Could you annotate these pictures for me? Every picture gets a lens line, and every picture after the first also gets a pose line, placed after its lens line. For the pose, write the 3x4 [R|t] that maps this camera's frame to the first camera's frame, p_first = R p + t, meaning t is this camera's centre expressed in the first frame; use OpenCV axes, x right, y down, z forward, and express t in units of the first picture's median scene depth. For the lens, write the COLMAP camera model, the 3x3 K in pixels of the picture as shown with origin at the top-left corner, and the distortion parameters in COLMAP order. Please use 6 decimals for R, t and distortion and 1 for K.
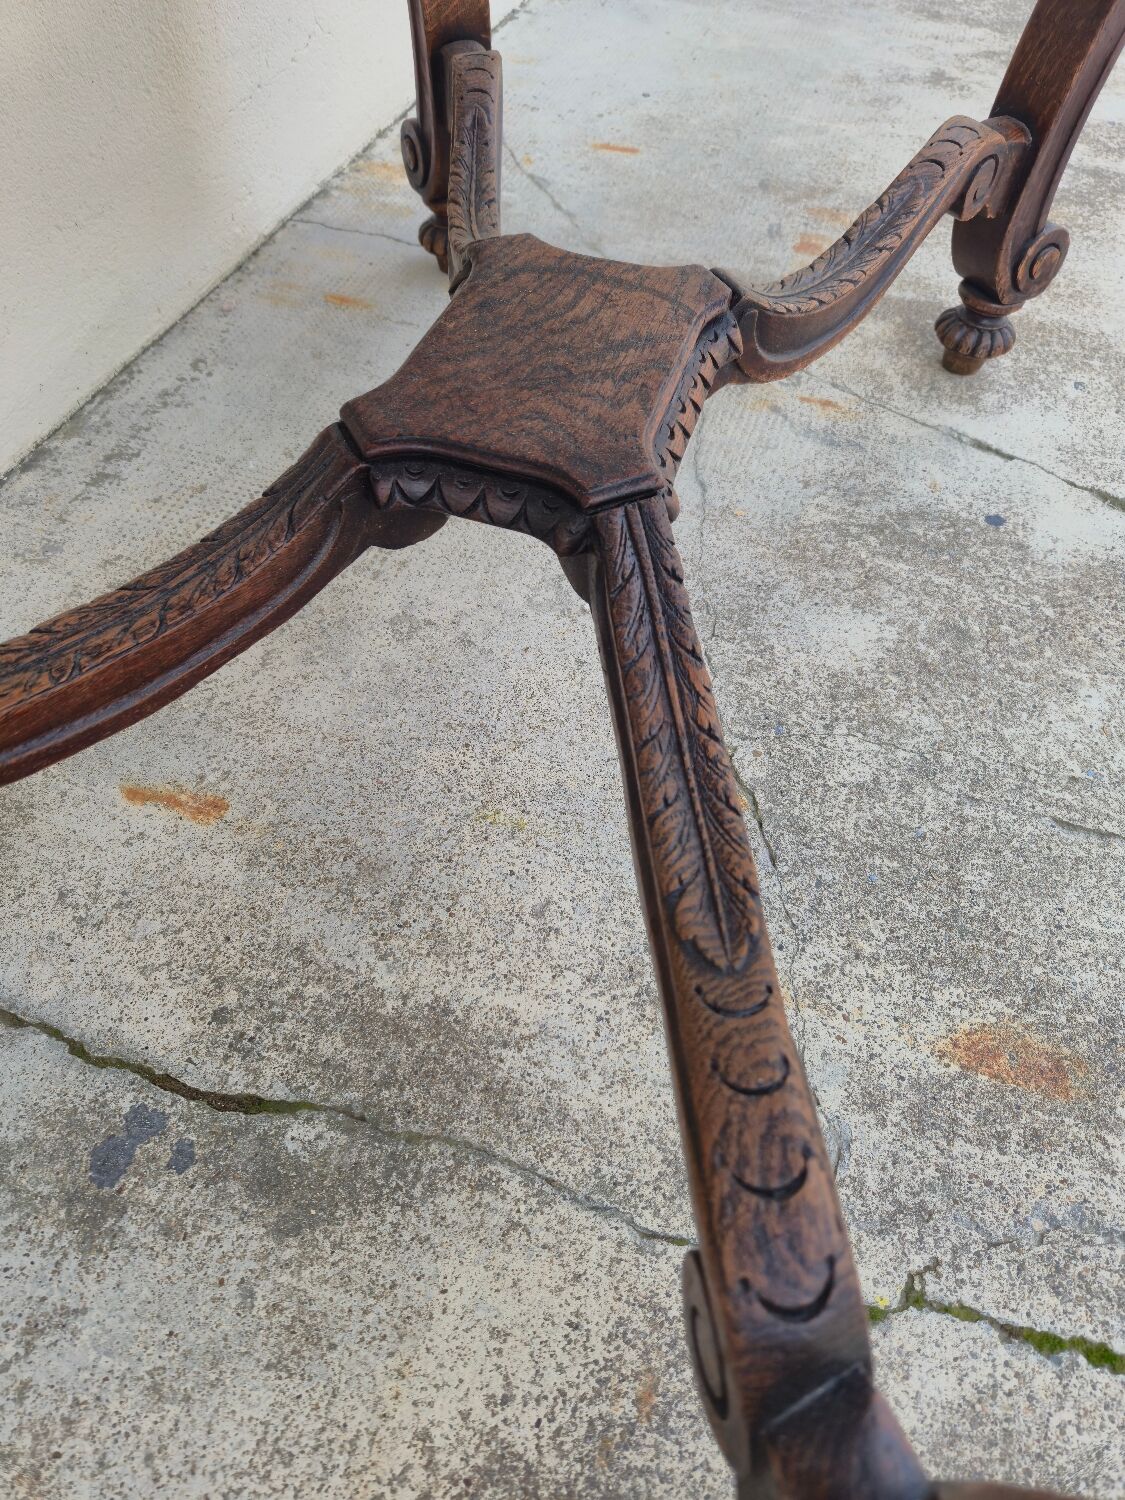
lens RADIAL K [[997.1, 0, 543.1], [0, 997.1, 748.2], [0, 0, 1]] dist [0.057652, -0.050392]
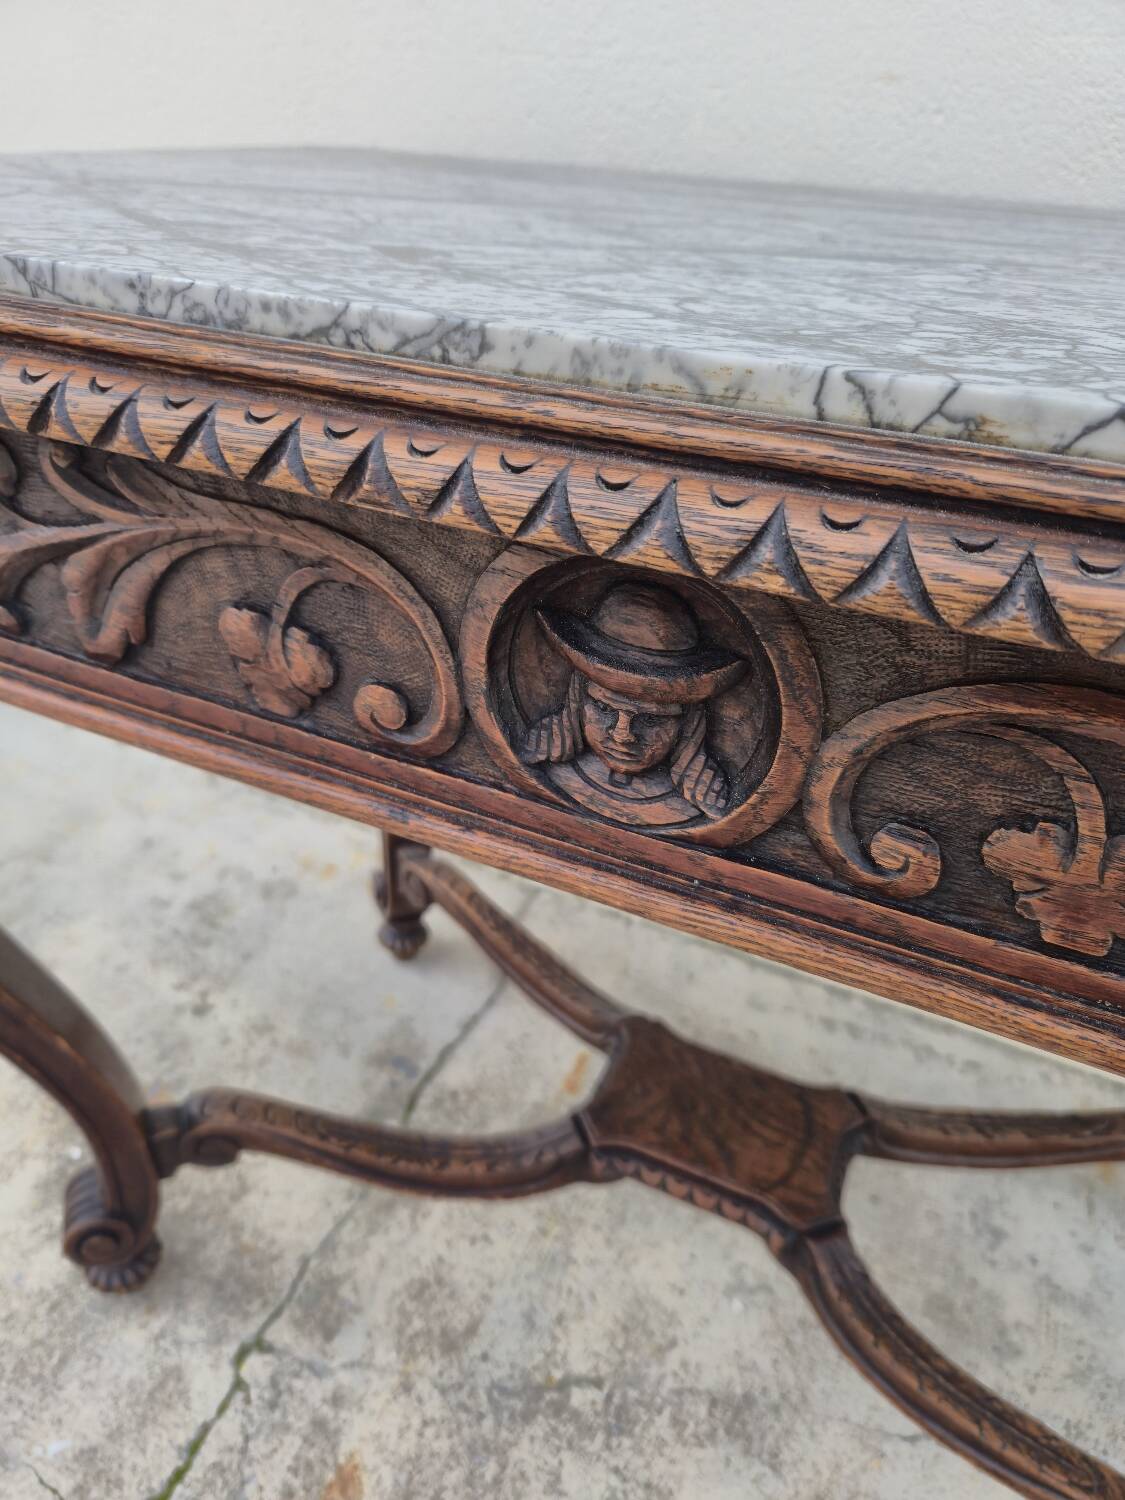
lens RADIAL K [[1054.5, 0, 540.1], [0, 1054.5, 763.9], [0, 0, 1]] dist [0.011419, -0.025900]
pose [[-0.124212, 0.501516, -0.856185, 1.226025], [-0.807525, 0.450326, 0.380934, -1.054119], [0.576607, 0.738707, 0.349050, -0.214202]]
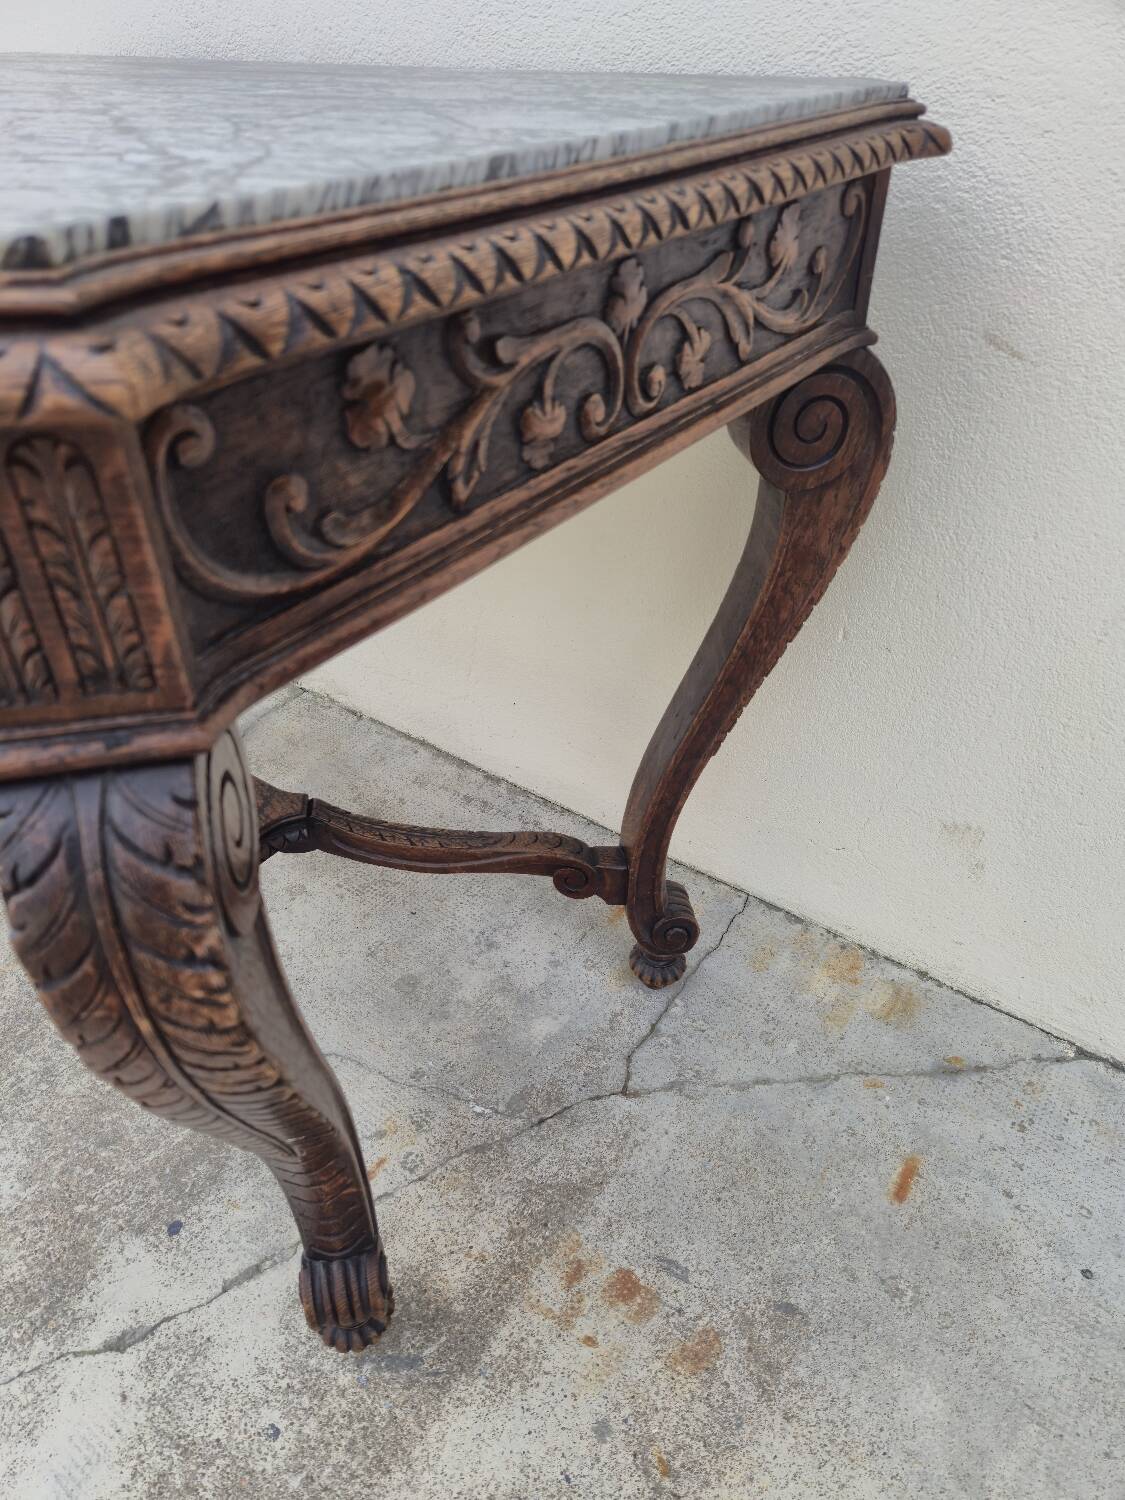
lens RADIAL K [[997.1, 0, 562.1], [0, 997.1, 768.4], [0, 0, 1]] dist [0.057652, -0.050392]
pose [[-0.306941, 0.551527, -0.775632, 1.429607], [-0.751228, 0.359966, 0.553245, -2.209216], [0.584331, 0.752491, 0.303834, 0.710190]]
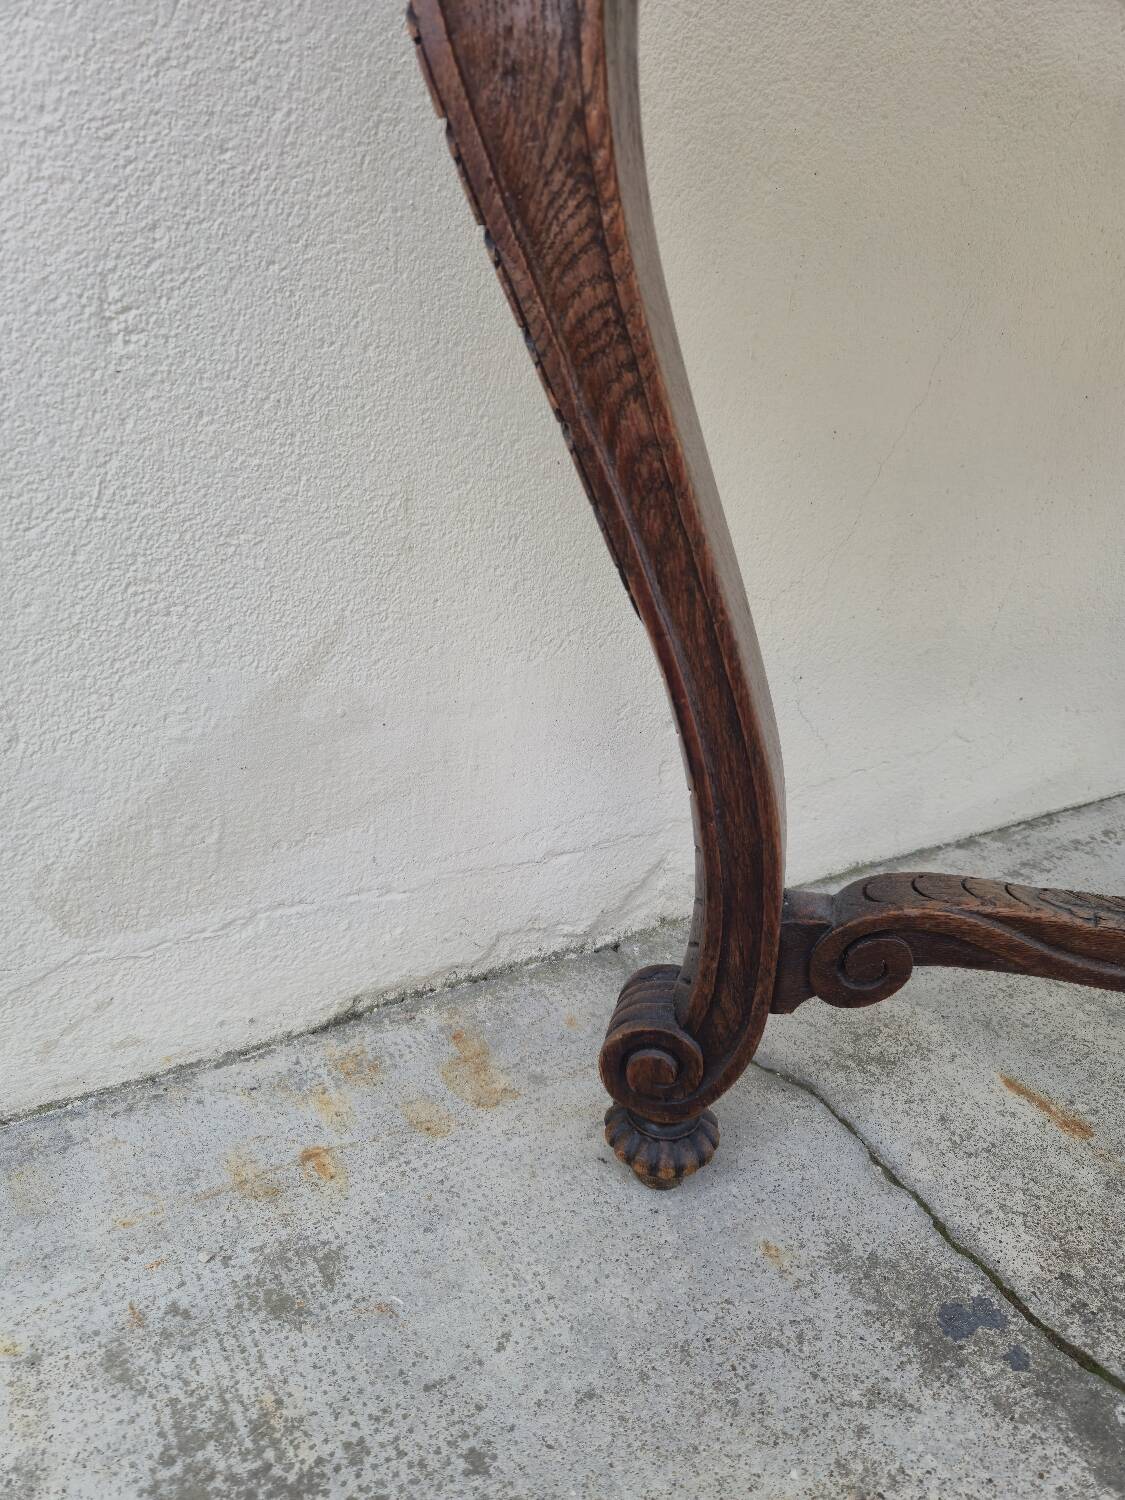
lens RADIAL K [[1011.9, 0, 549.2], [0, 1011.9, 746.6], [0, 0, 1]] dist [0.040477, -0.039239]
pose [[0.747550, 0.304097, -0.590503, -0.256967], [-0.550229, 0.781504, -0.294107, 0.447682], [0.372044, 0.544771, 0.751537, -0.378320]]
